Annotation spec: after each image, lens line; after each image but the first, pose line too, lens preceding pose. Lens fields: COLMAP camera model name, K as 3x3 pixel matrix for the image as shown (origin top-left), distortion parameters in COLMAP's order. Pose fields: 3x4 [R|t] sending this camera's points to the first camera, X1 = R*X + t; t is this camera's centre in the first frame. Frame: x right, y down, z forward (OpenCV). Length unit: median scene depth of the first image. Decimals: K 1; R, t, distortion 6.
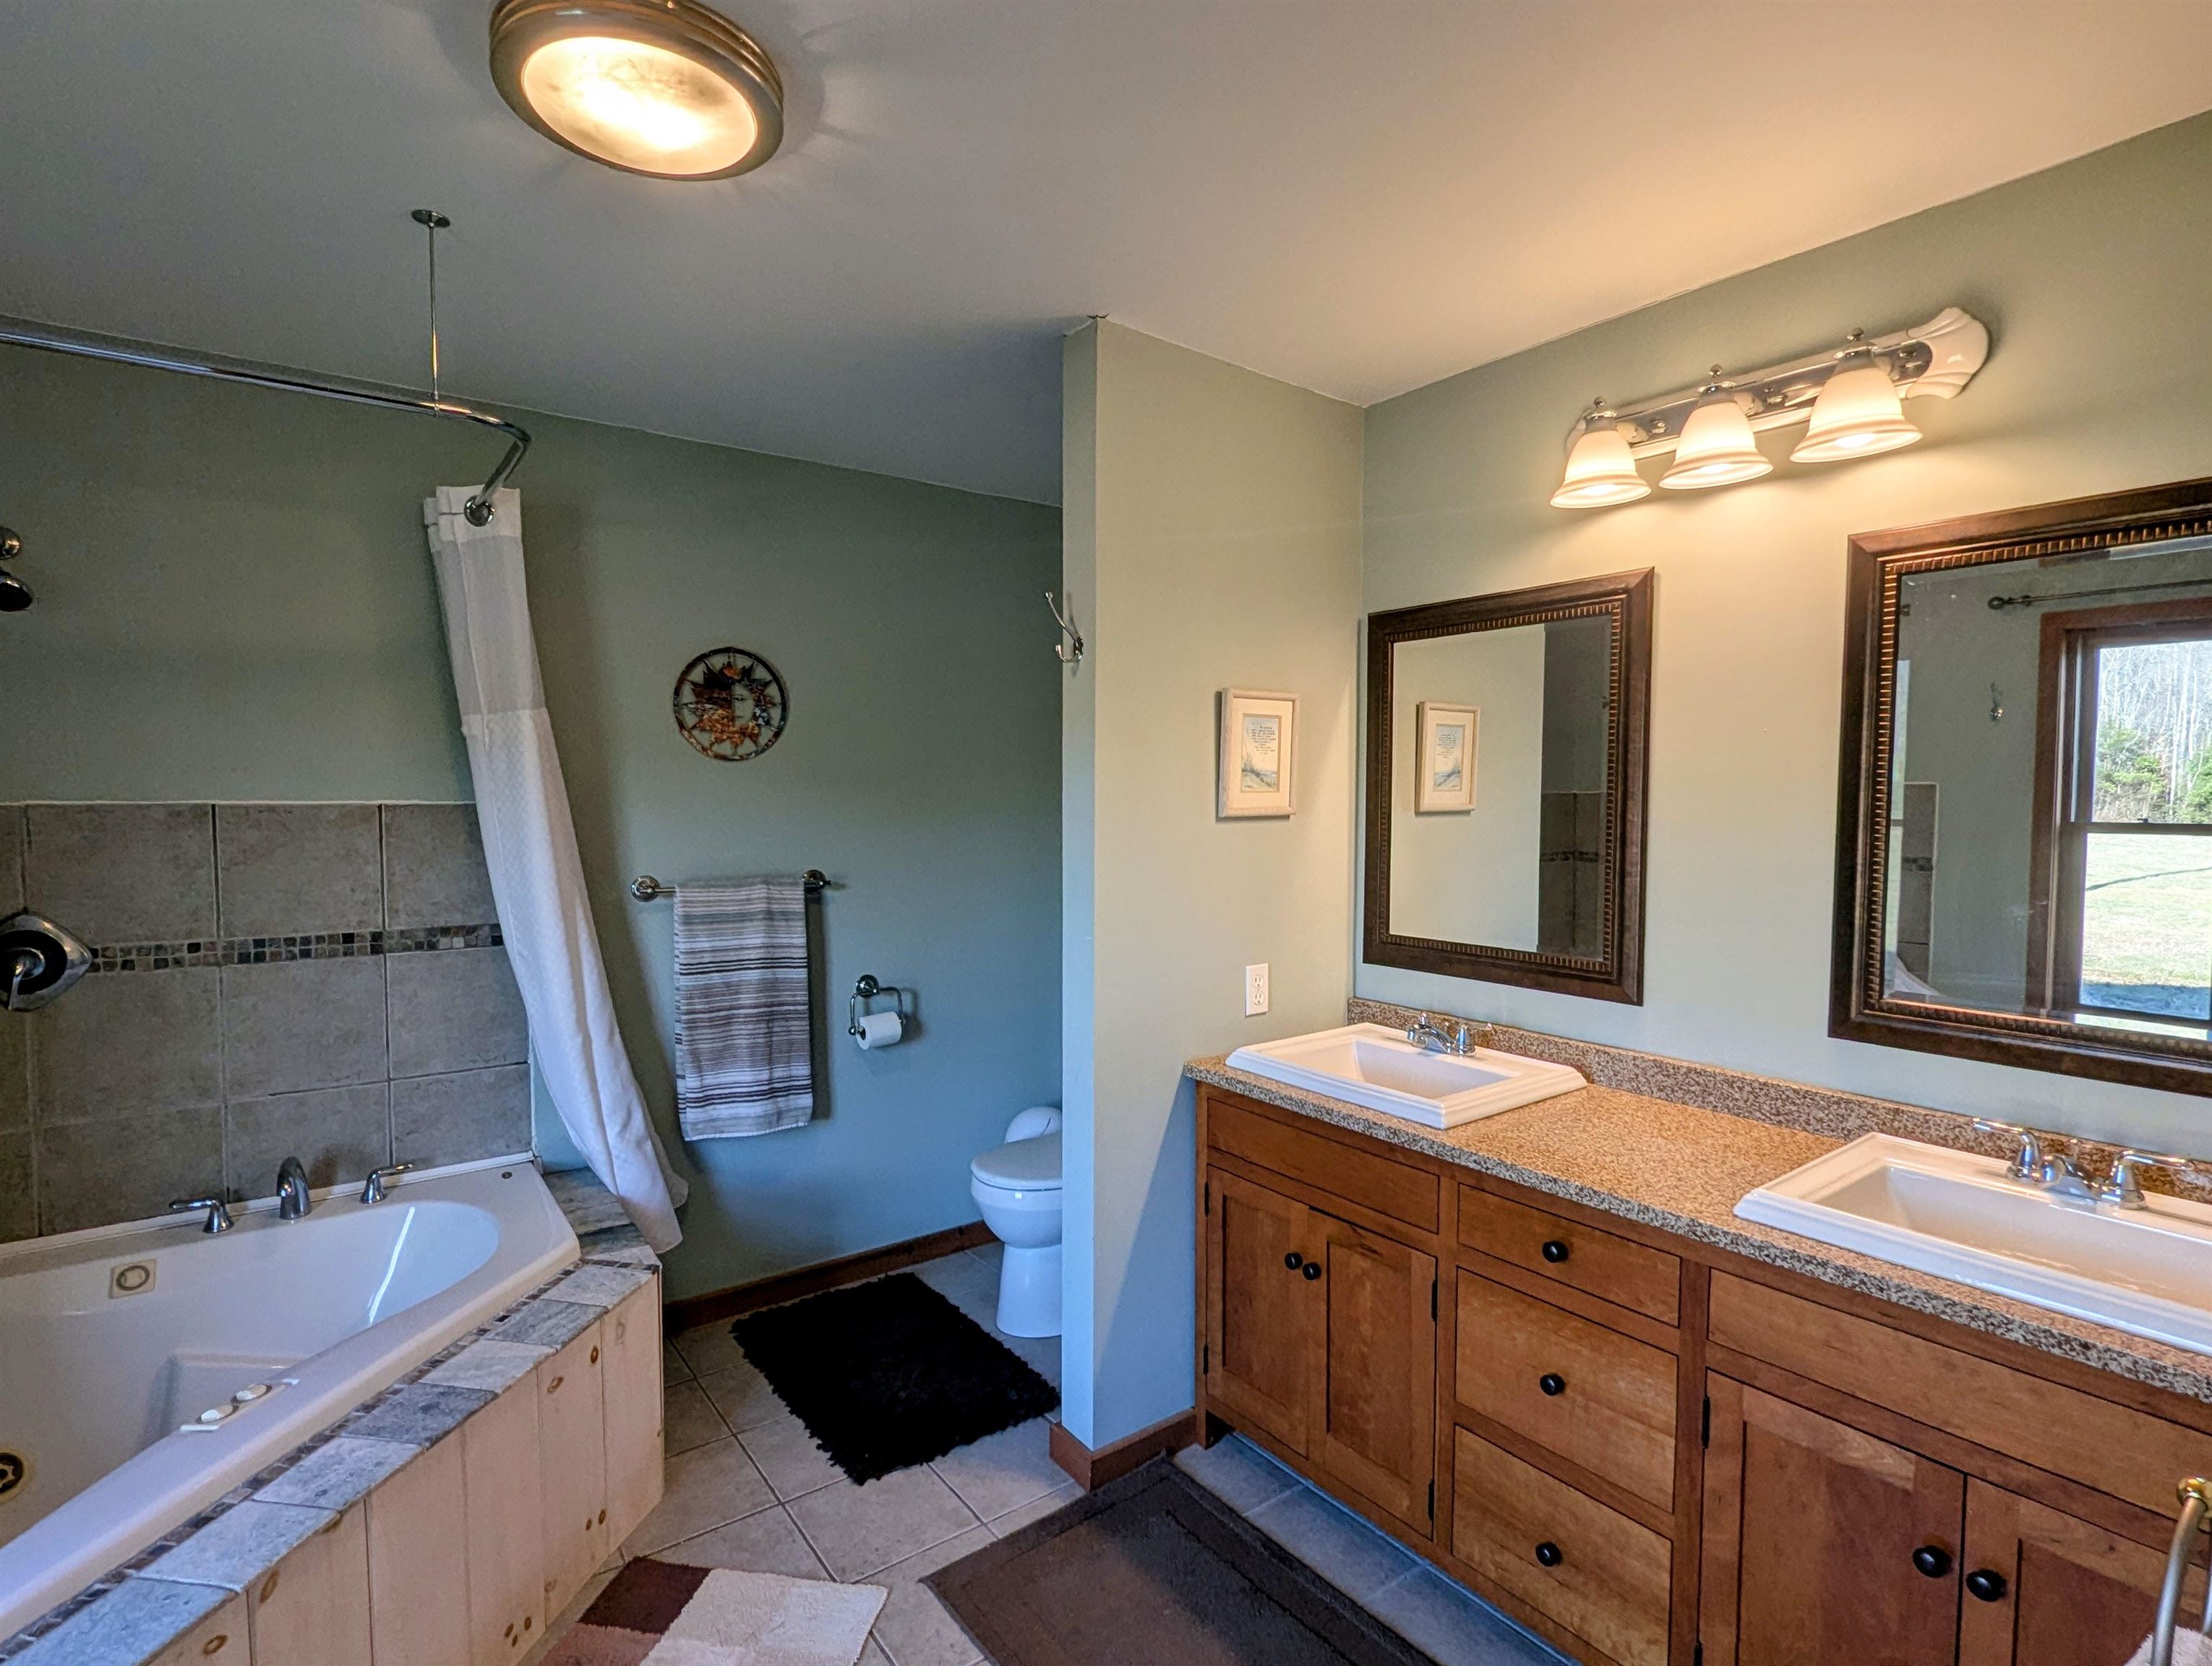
lens RADIAL K [[1095.2, 0, 1110.3], [0, 1095.2, 844.4], [0, 0, 1]] dist [-0.000791, 0.000031]
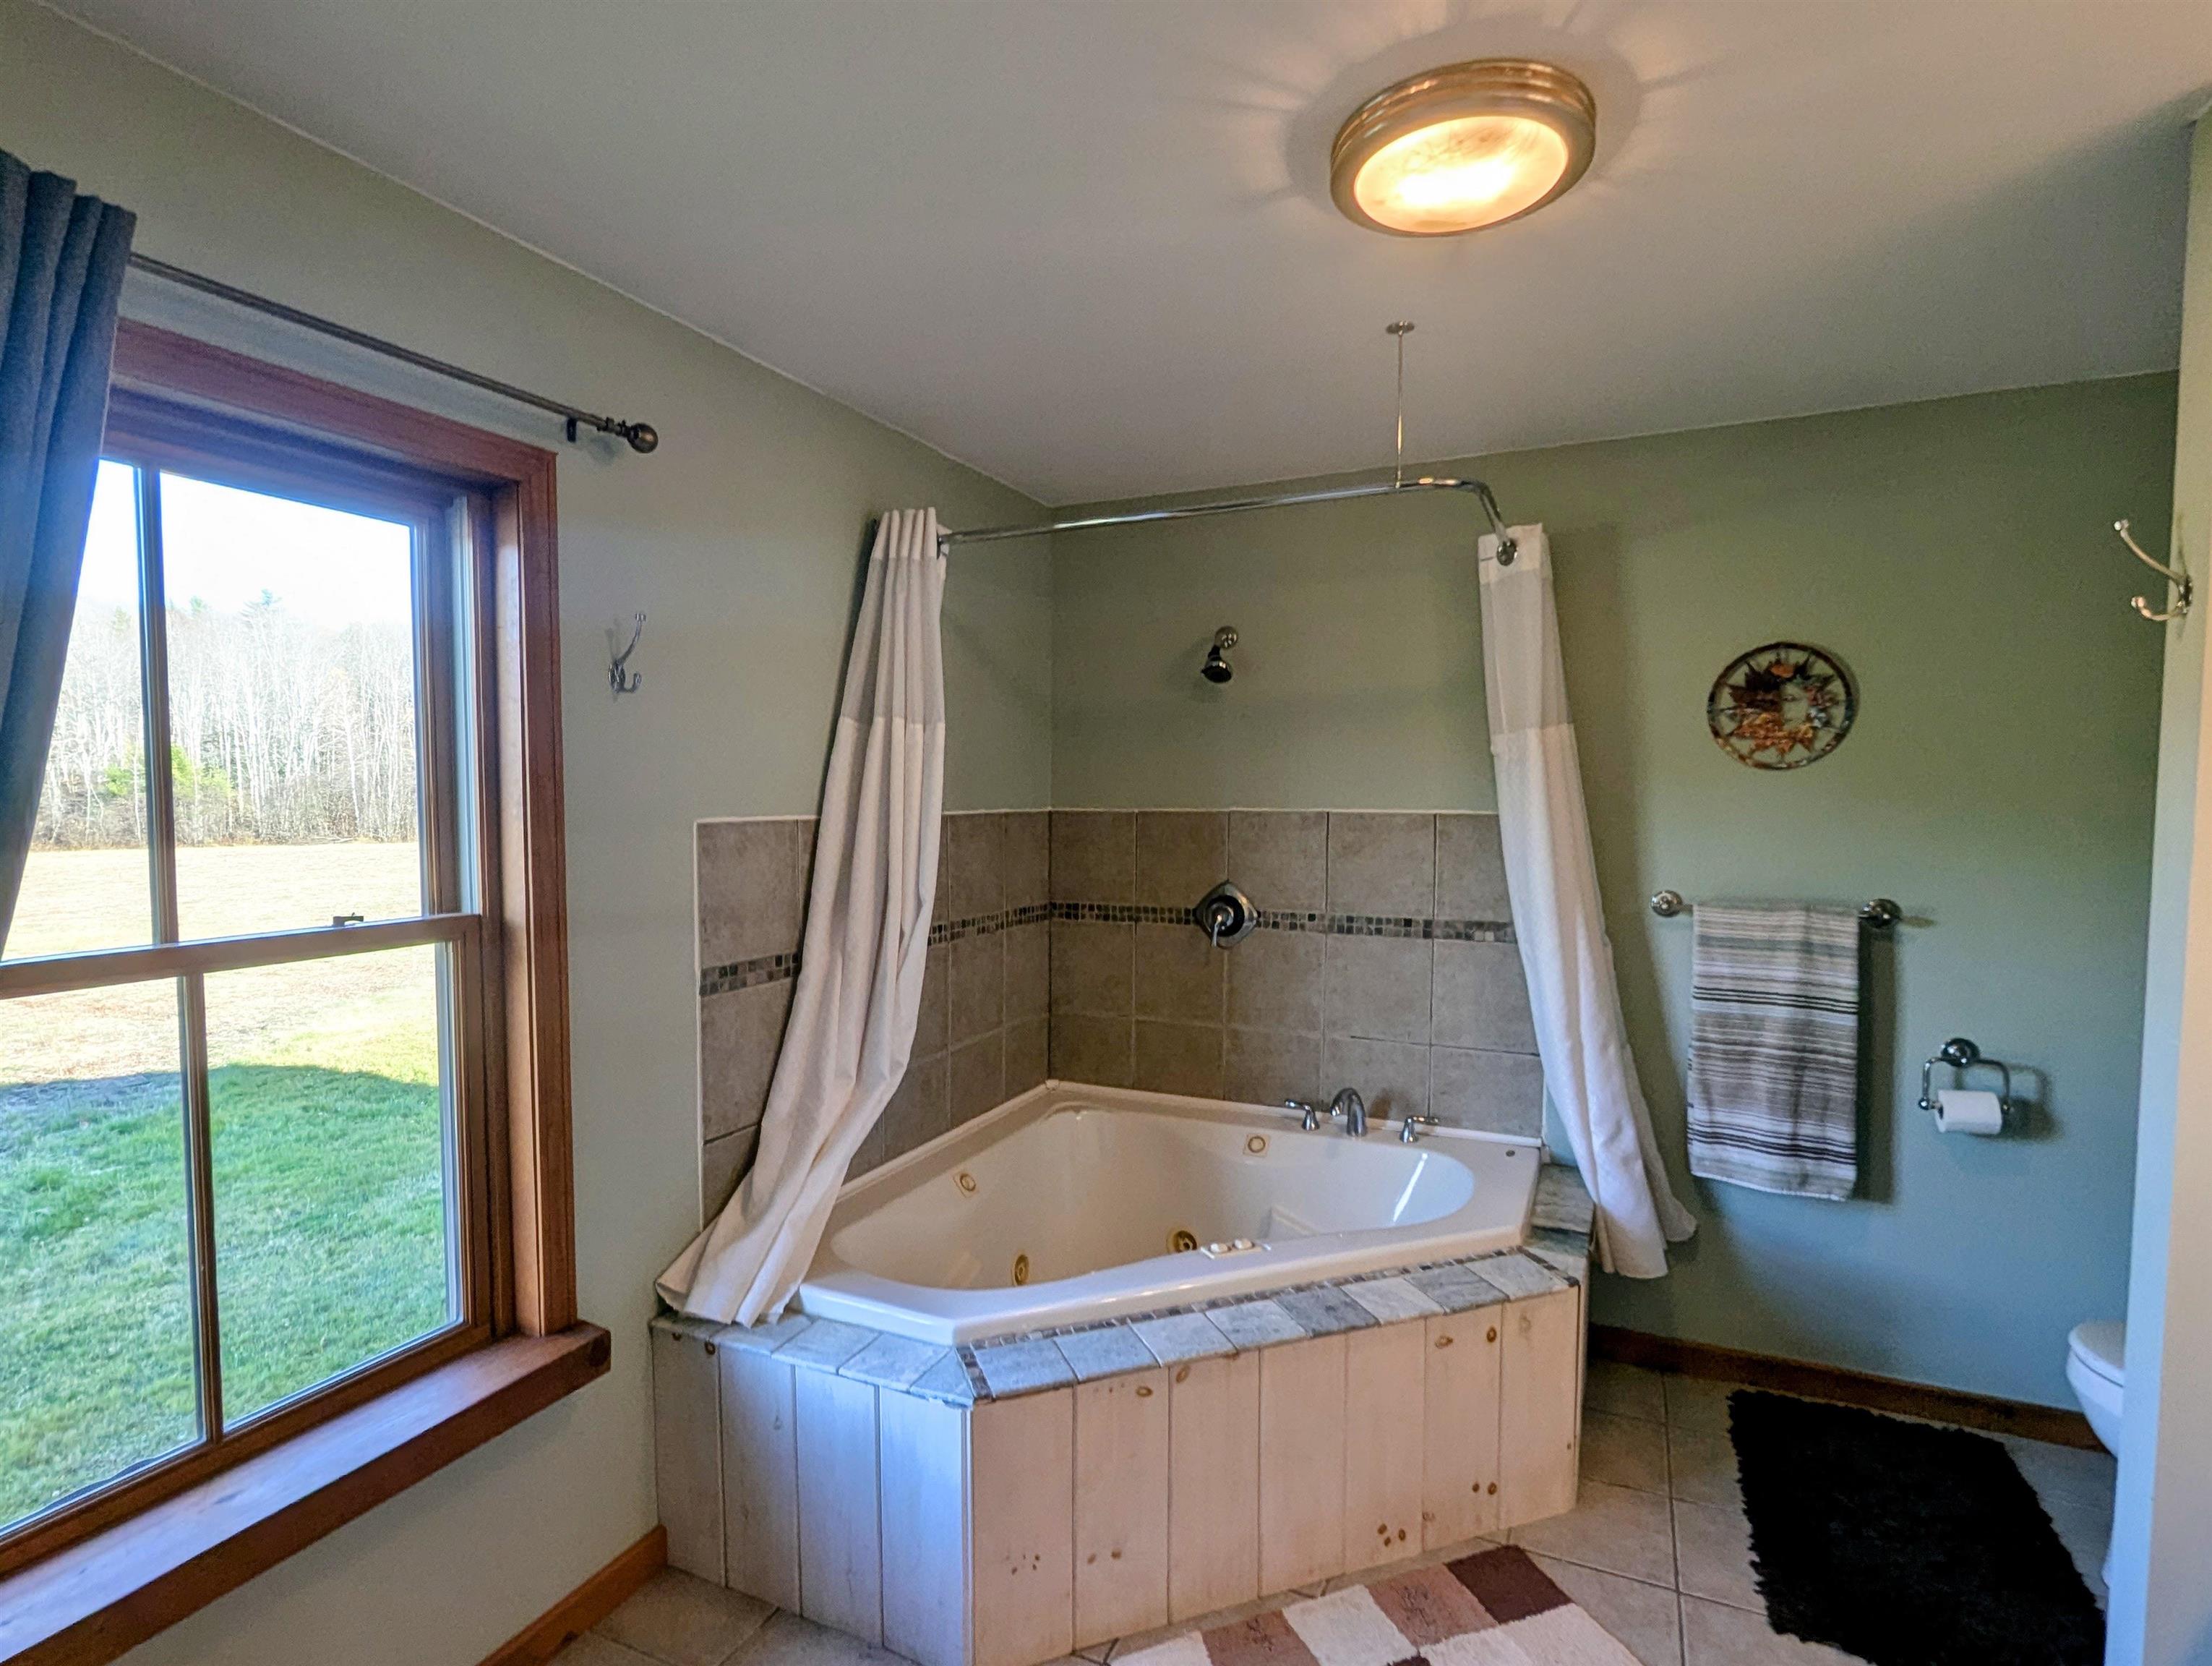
lens RADIAL K [[1095.2, 0, 1113.1], [0, 1095.2, 838.1], [0, 0, 1]] dist [-0.000791, 0.000031]
pose [[0.489911, 0.037354, -0.870972, 0.212612], [-0.041375, 0.998952, 0.019570, -0.019463], [0.870790, 0.026449, 0.490943, 0.114359]]
